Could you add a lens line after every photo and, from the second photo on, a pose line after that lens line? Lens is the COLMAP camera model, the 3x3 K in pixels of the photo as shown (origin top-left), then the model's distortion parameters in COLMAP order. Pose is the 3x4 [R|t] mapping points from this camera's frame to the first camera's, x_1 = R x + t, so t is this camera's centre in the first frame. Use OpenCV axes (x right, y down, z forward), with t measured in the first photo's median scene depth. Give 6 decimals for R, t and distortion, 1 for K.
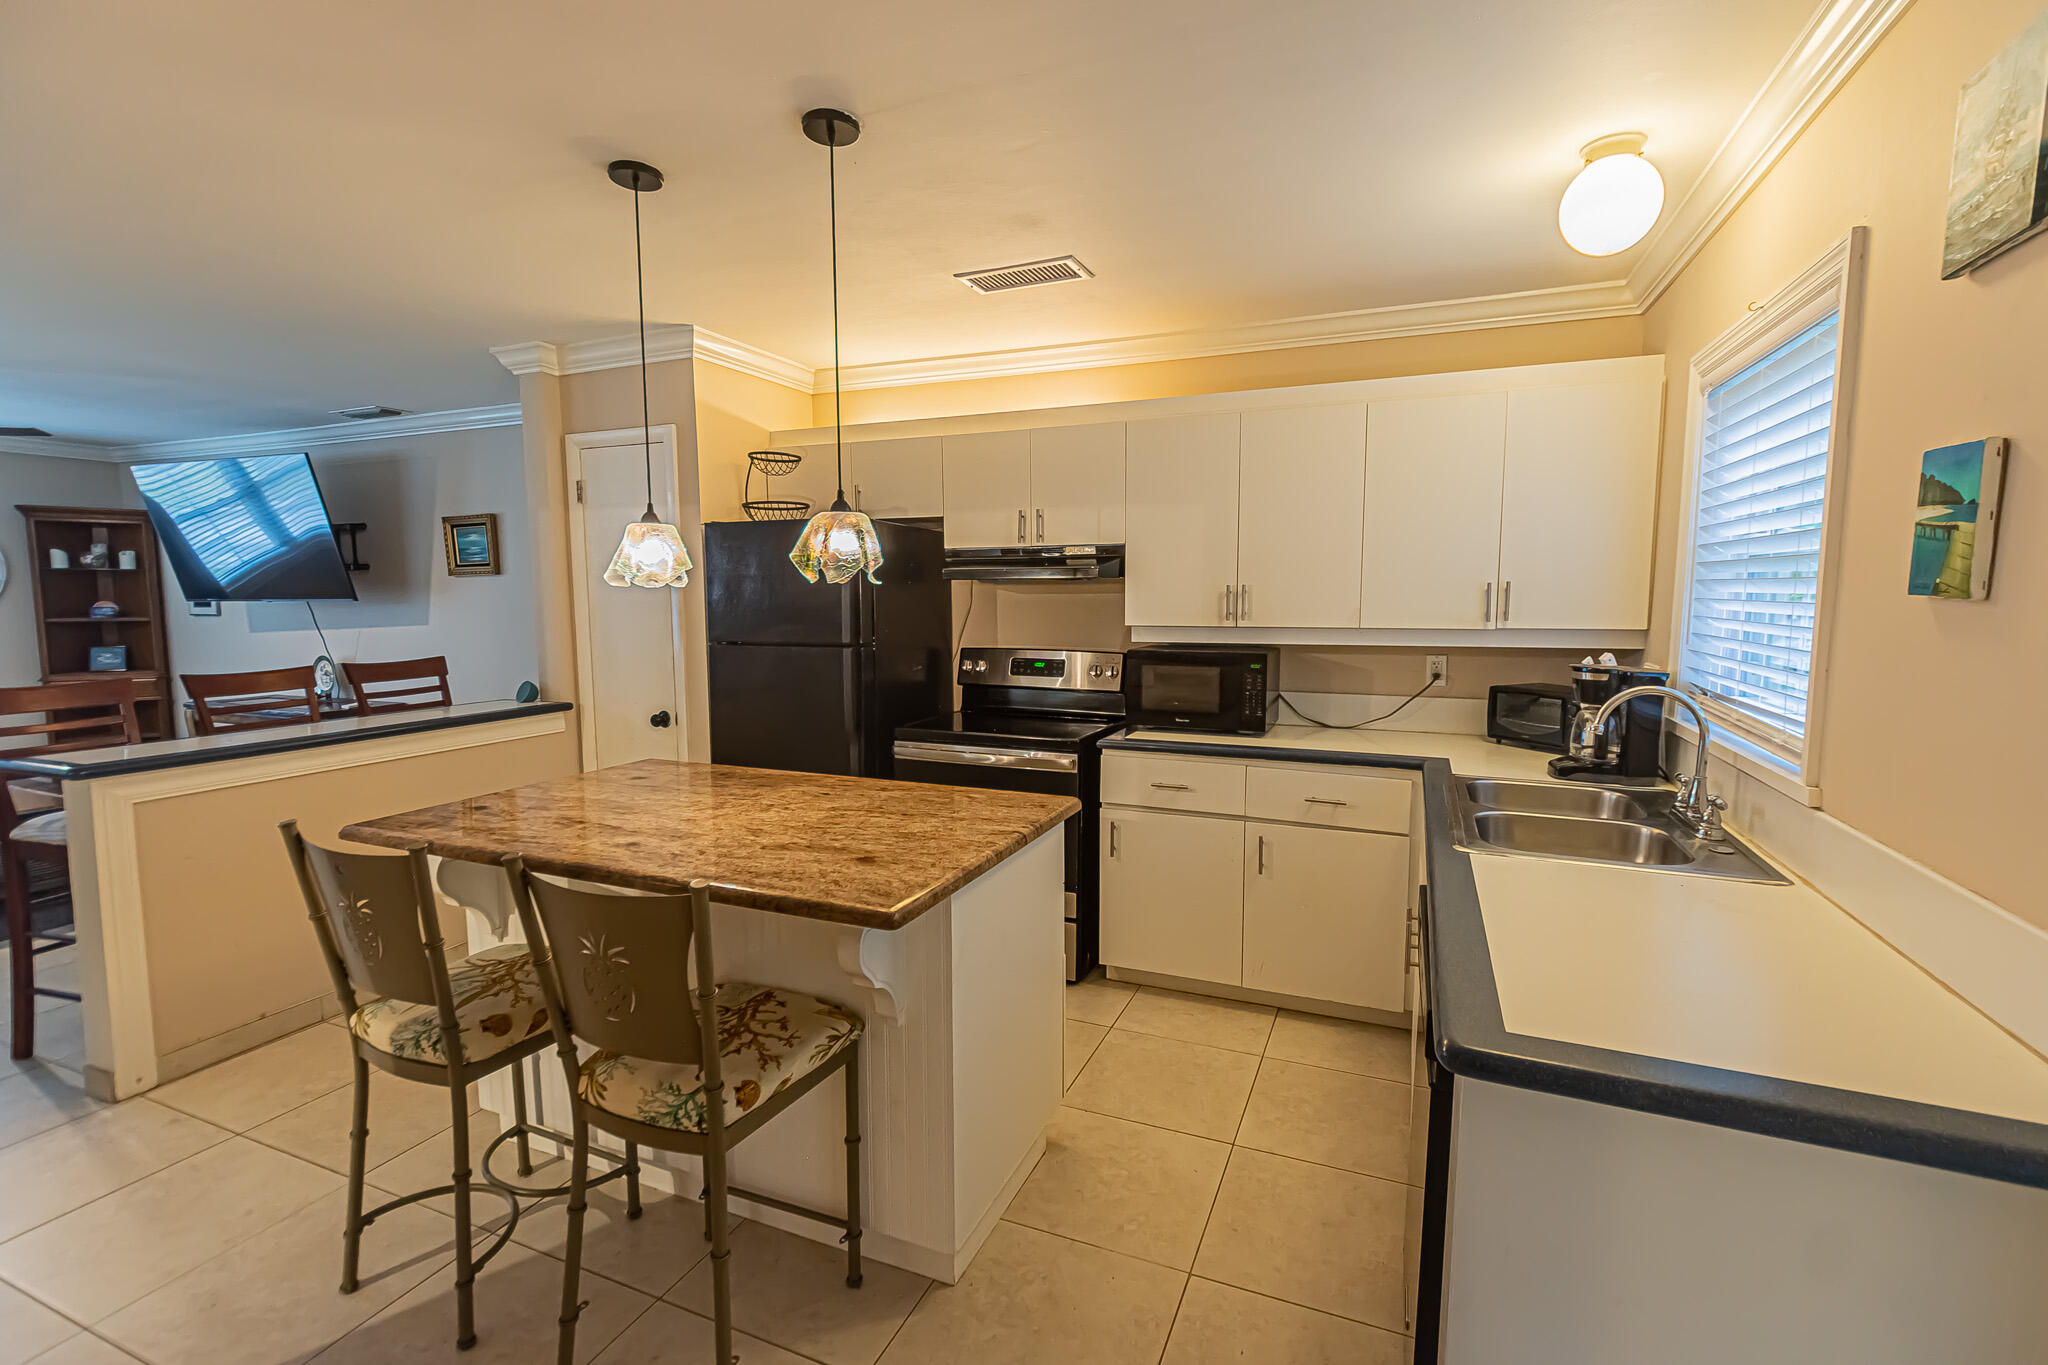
lens RADIAL K [[905.7, 0, 1024.0], [0, 905.7, 682.5], [0, 0, 1]] dist [0.000811, -0.000409]
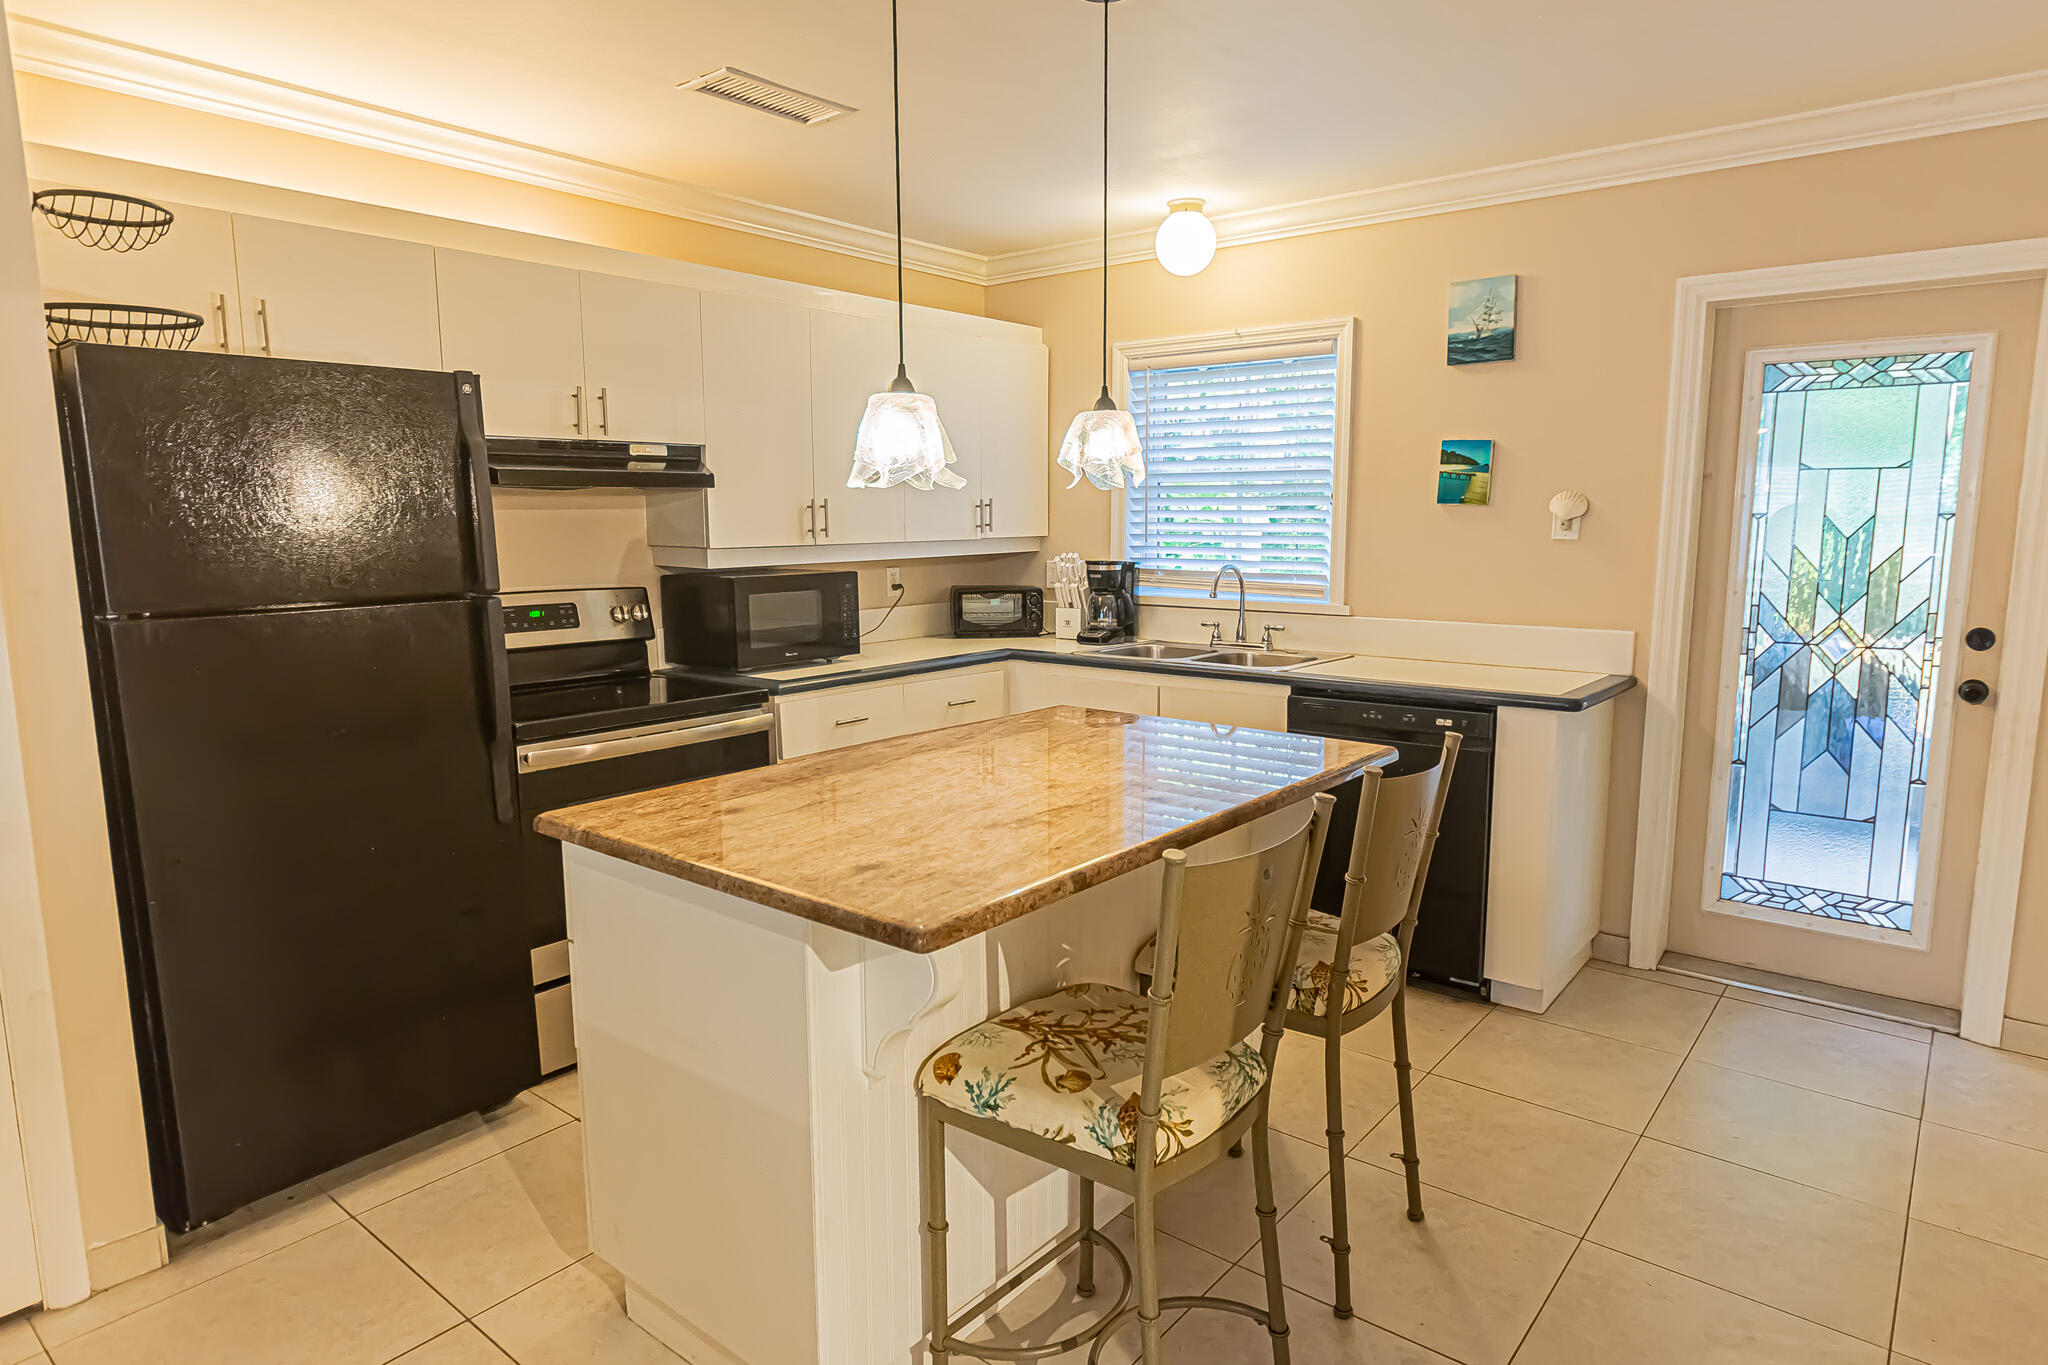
lens RADIAL K [[1193.0, 0, 1024.0], [0, 1193.0, 682.5], [0, 0, 1]] dist [-0.001602, -0.001403]
pose [[0.285886, -0.134109, 0.948833, -0.854414], [0.100942, 0.988864, 0.109353, -0.034052], [-0.952932, 0.064514, 0.296240, 0.448738]]
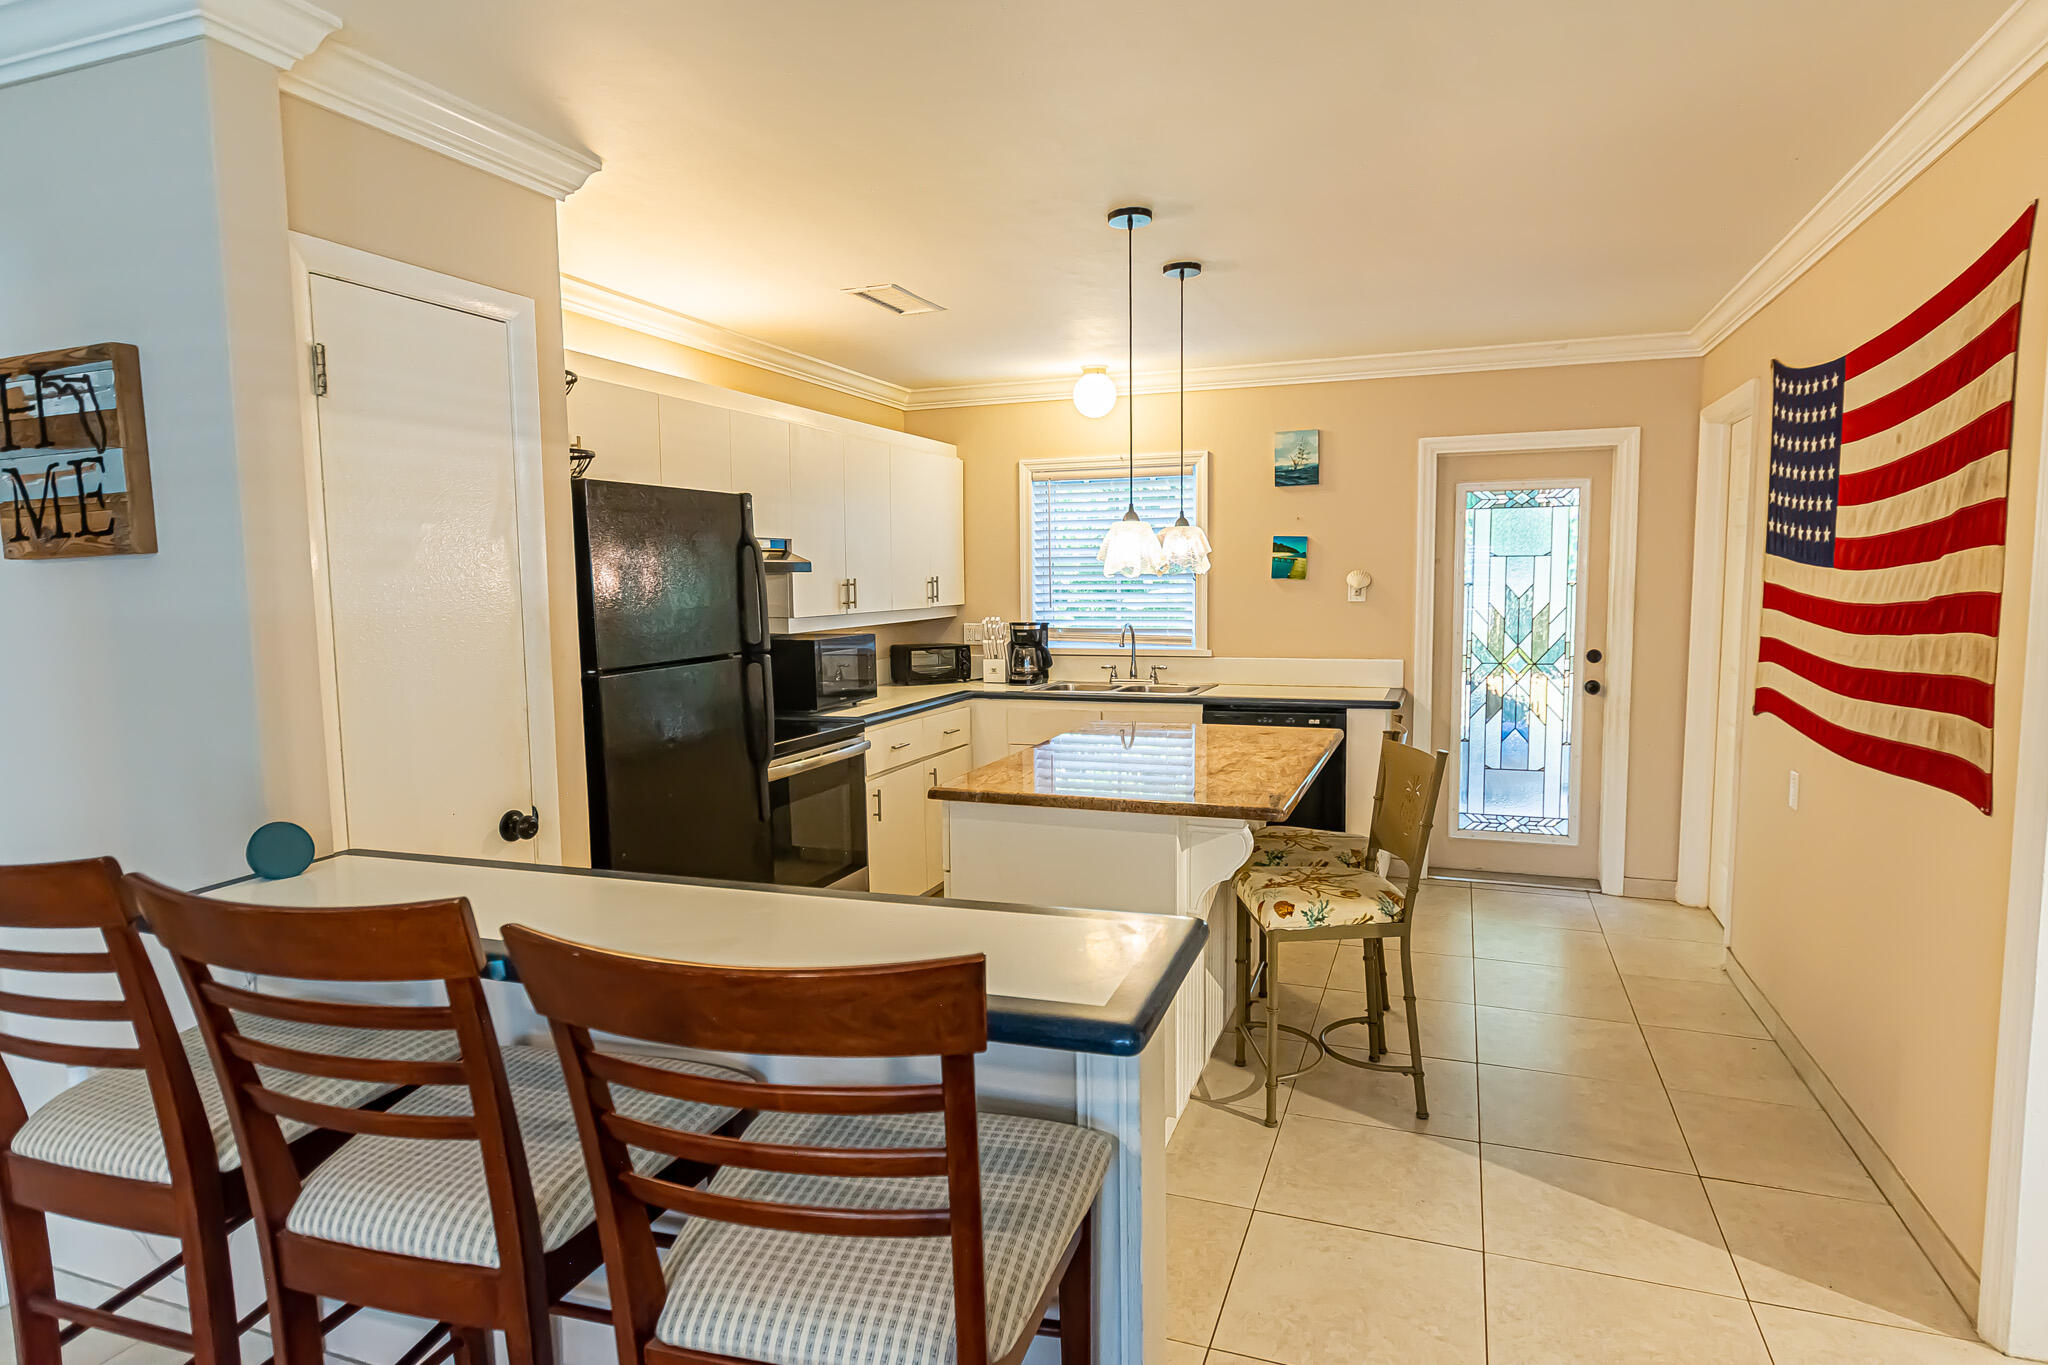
lens RADIAL K [[1145.6, 0, 1024.0], [0, 1145.6, 682.5], [0, 0, 1]] dist [0.005561, 0.000329]
pose [[-0.032622, -0.090064, 0.995402, -1.254658], [0.113822, 0.989118, 0.093226, -0.085194], [-0.992965, 0.116340, -0.022015, 0.805407]]
